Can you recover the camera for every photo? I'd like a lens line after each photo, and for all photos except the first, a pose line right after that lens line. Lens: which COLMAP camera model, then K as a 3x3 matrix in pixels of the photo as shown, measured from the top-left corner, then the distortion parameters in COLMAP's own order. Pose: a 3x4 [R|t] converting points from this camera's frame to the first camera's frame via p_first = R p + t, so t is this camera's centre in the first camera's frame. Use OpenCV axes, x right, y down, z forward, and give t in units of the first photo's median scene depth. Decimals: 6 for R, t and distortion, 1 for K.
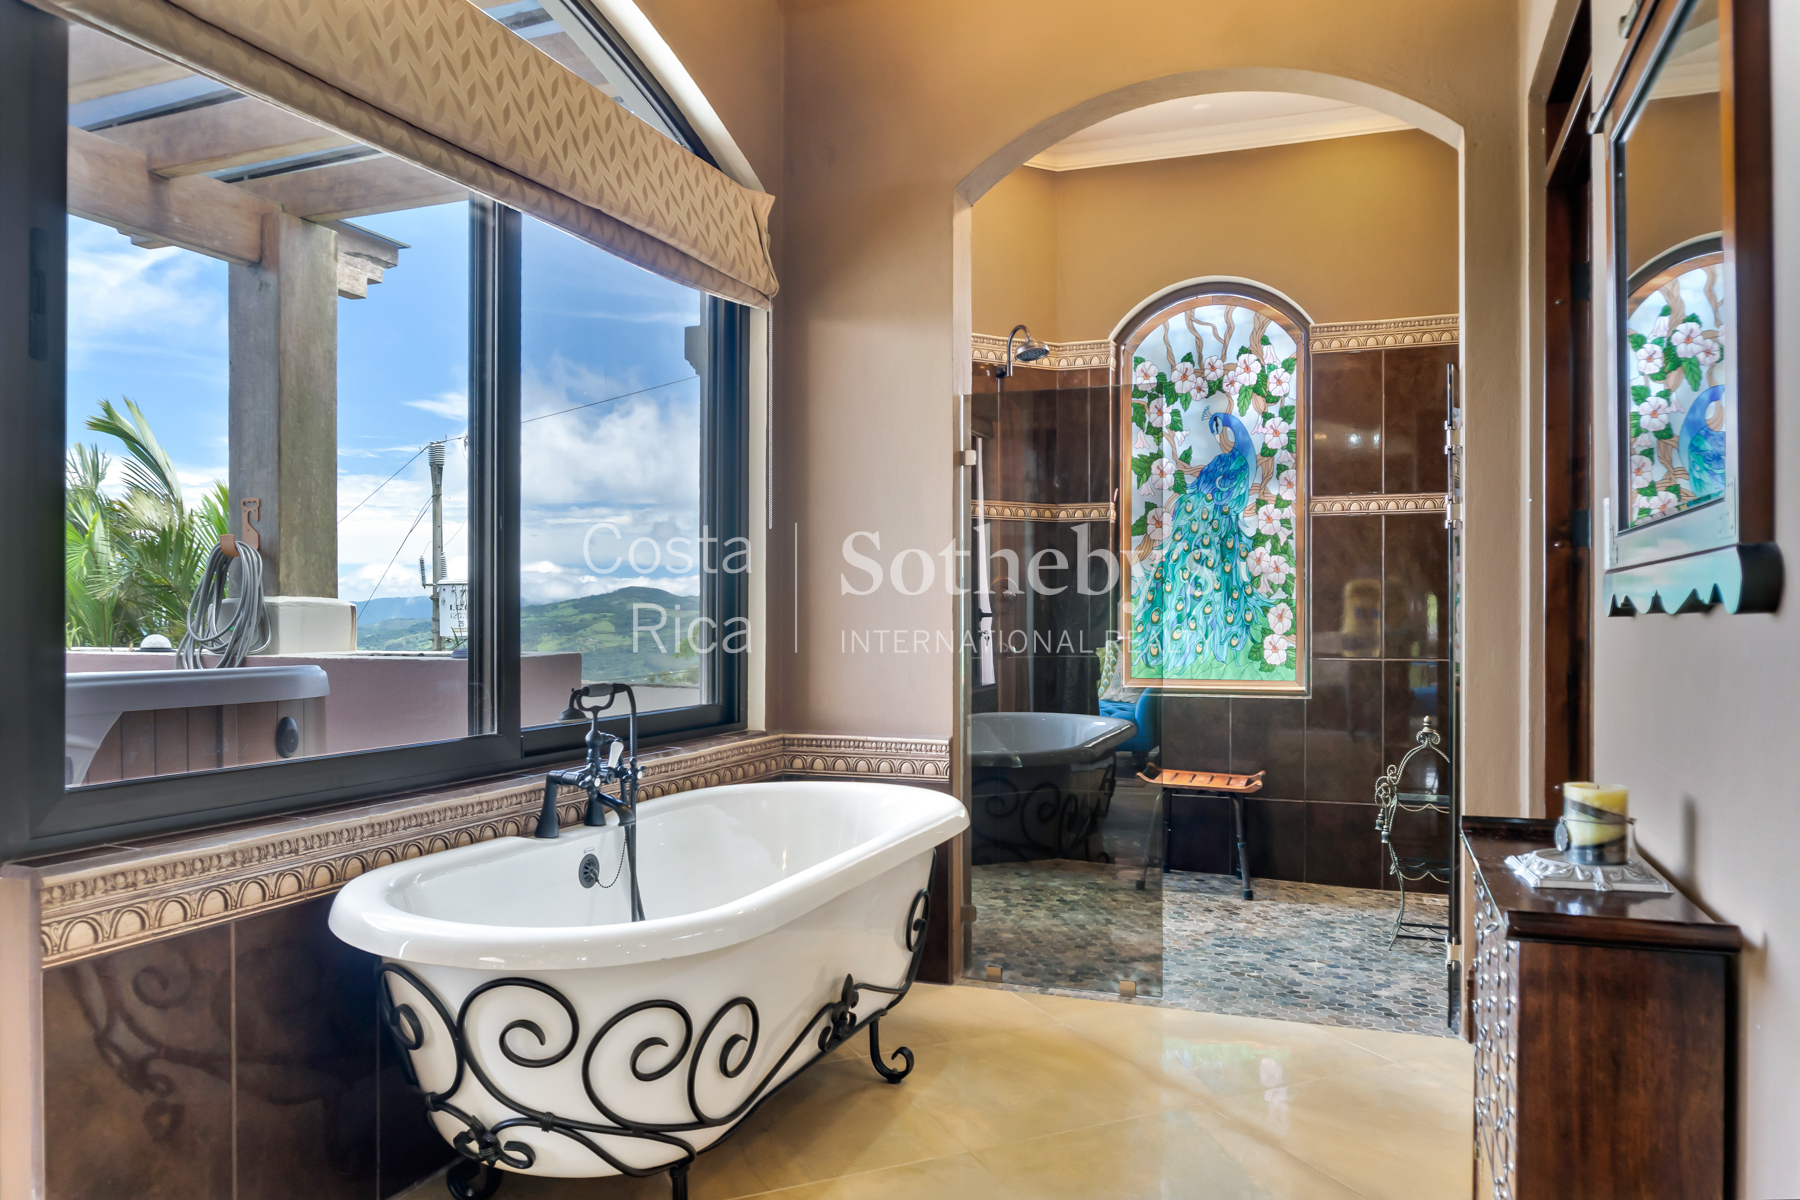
lens RADIAL K [[1275.2, 0, 900.0], [0, 1275.2, 600.0], [0, 0, 1]] dist [-0.003144, -0.029122]
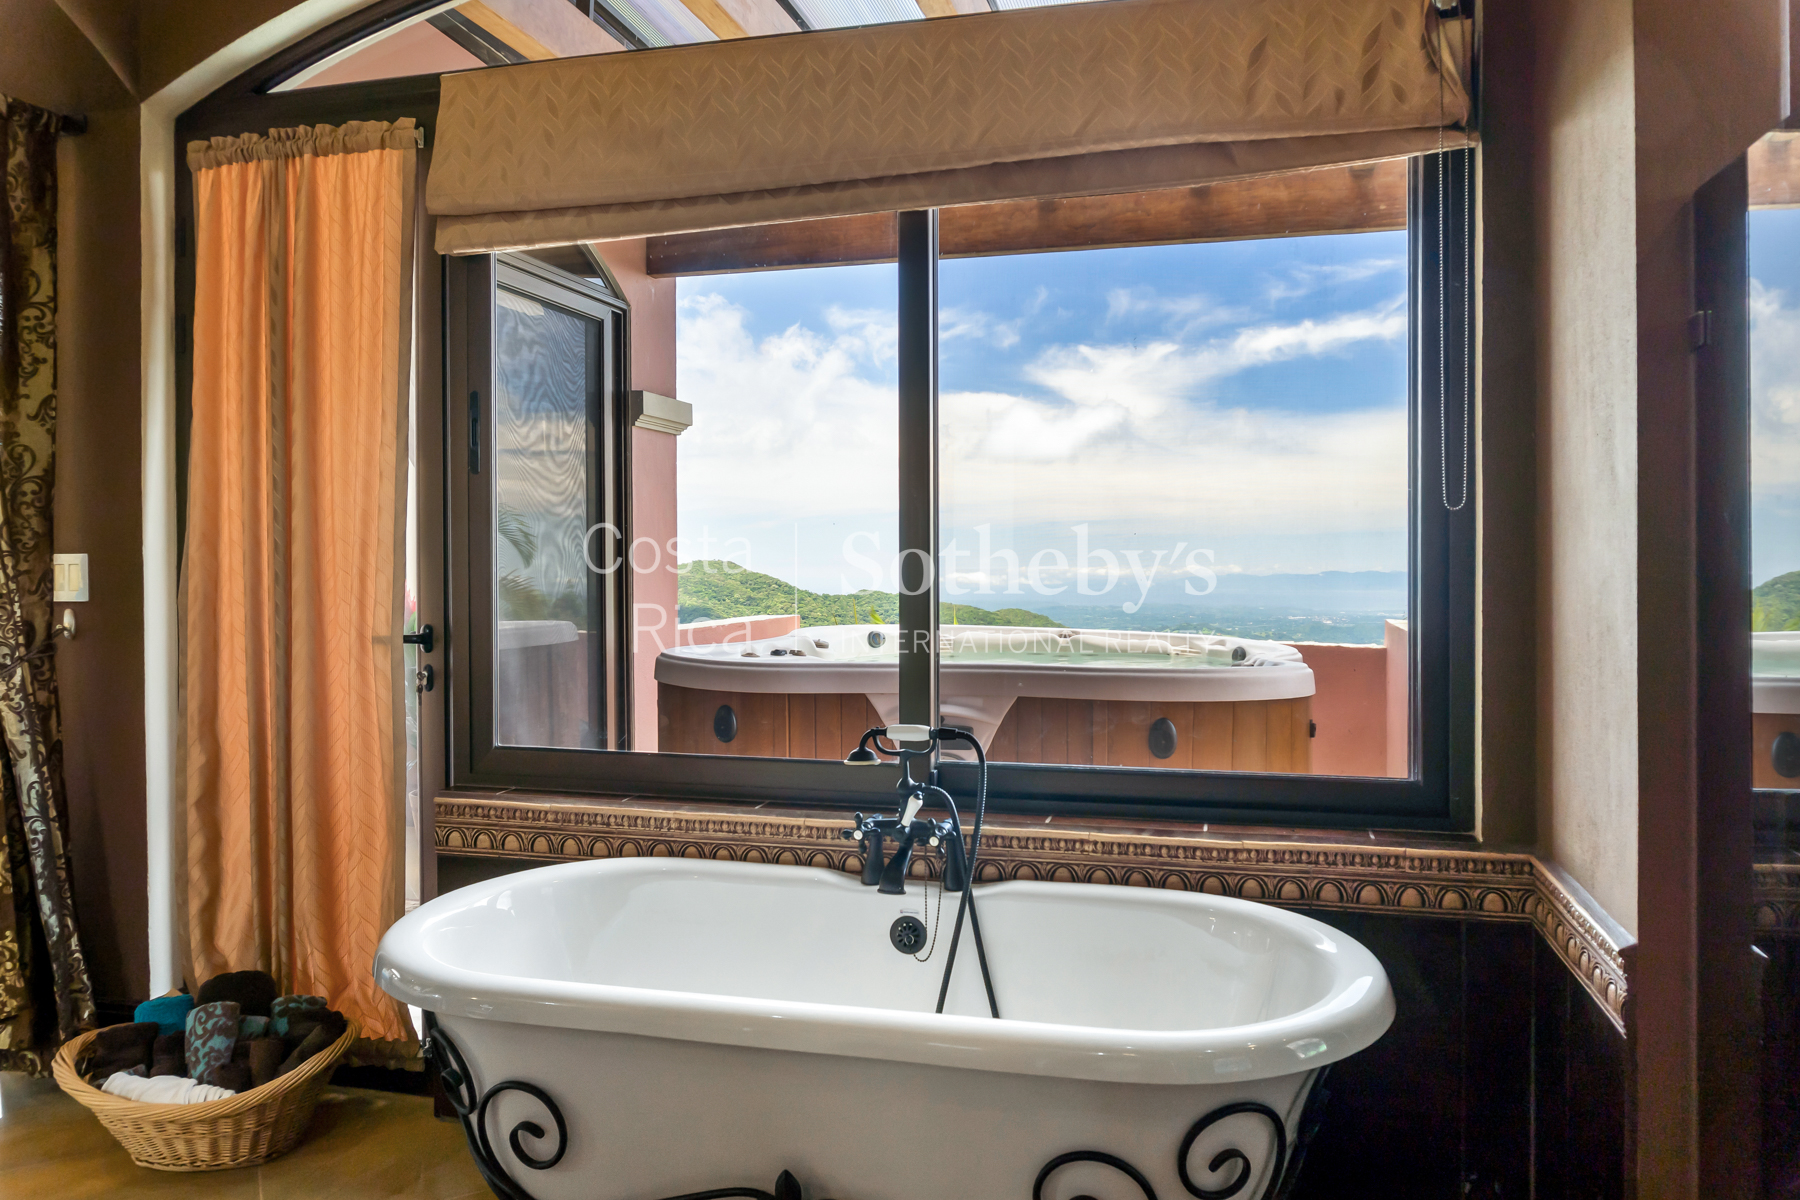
lens RADIAL K [[1256.5, 0, 902.3], [0, 1256.5, 617.8], [0, 0, 1]] dist [0.004643, -0.024252]
pose [[0.104212, 0.046592, -0.993463, 0.320460], [0.013291, 0.998748, 0.048234, -0.026382], [0.994466, -0.018230, 0.103462, 0.470302]]
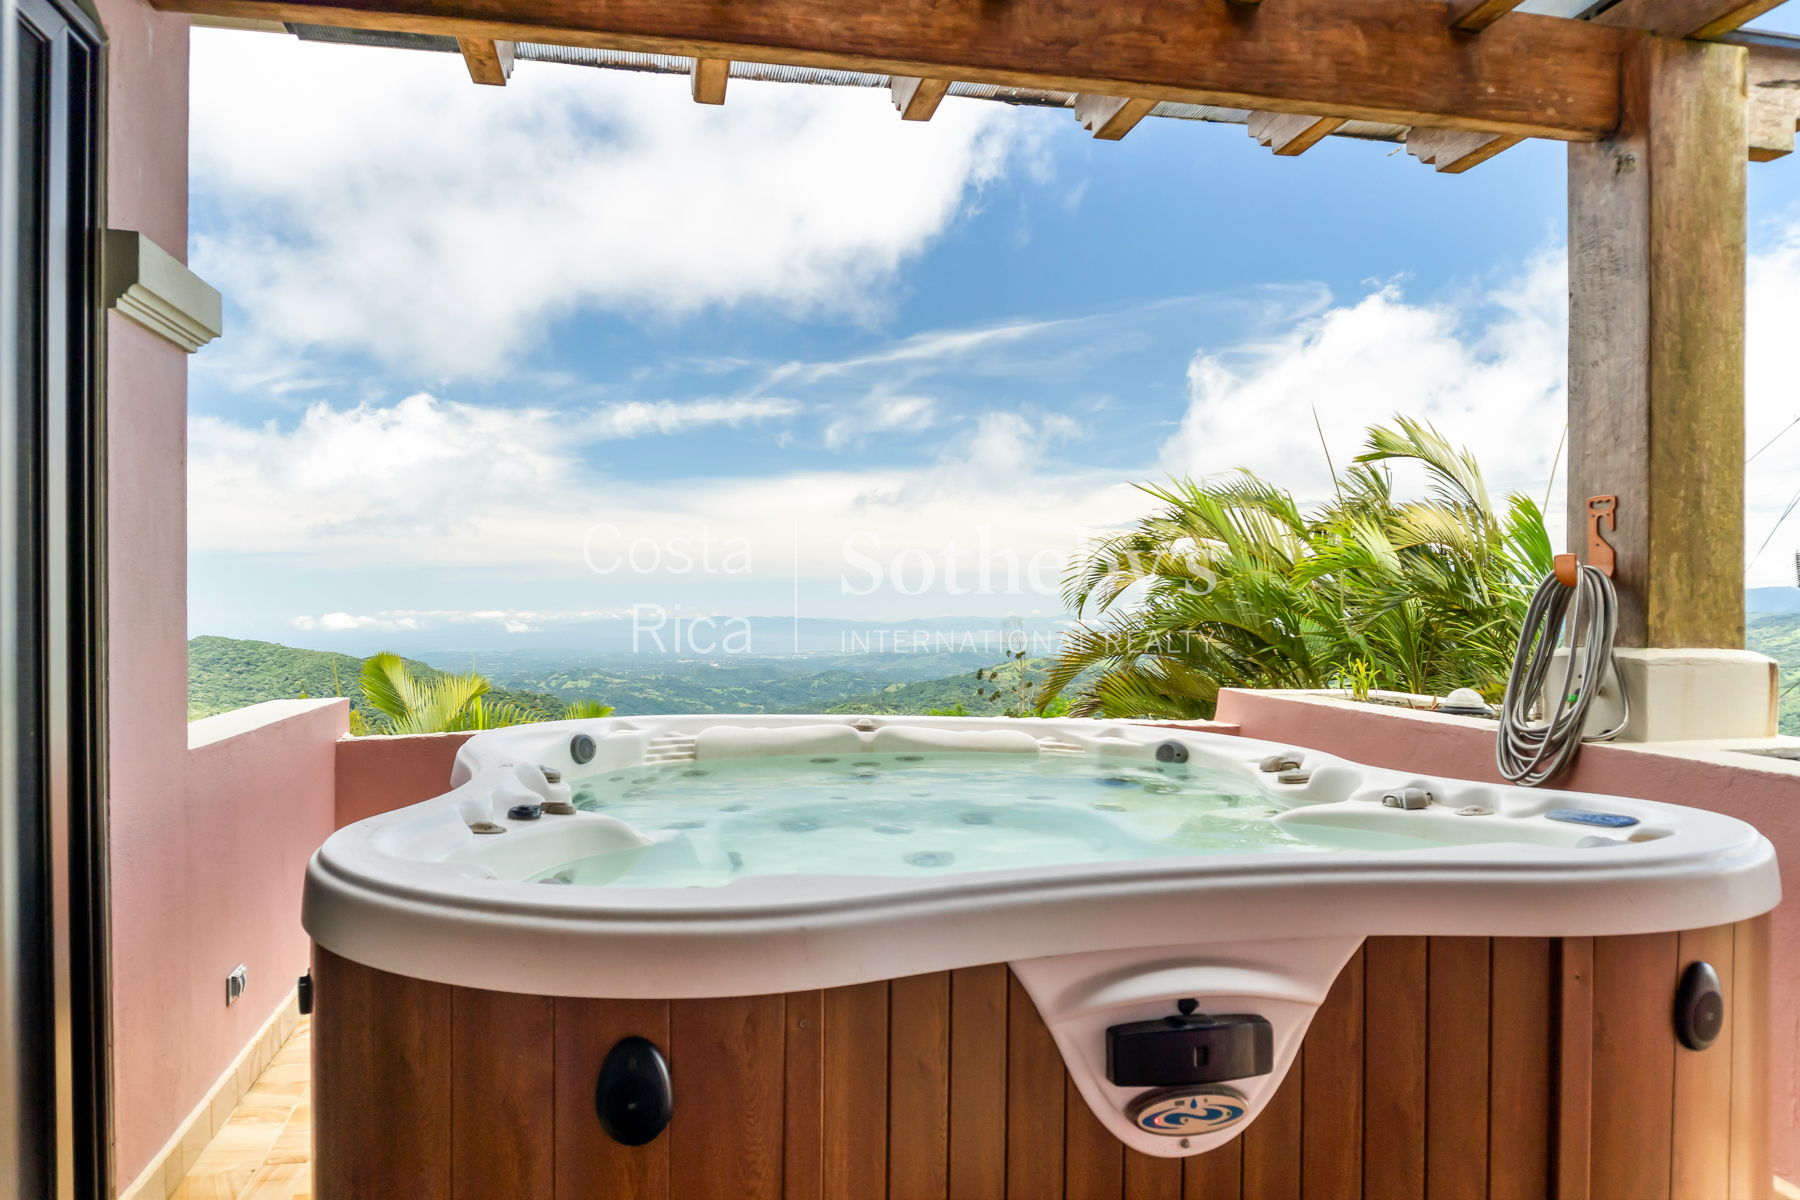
lens RADIAL K [[1256.5, 0, 902.3], [0, 1256.5, 617.8], [0, 0, 1]] dist [0.004643, -0.024252]
pose [[0.568673, 0.018107, -0.822364, -0.184791], [0.004017, 0.999685, 0.024790, -0.034714], [0.822554, -0.017401, 0.568421, 0.338861]]
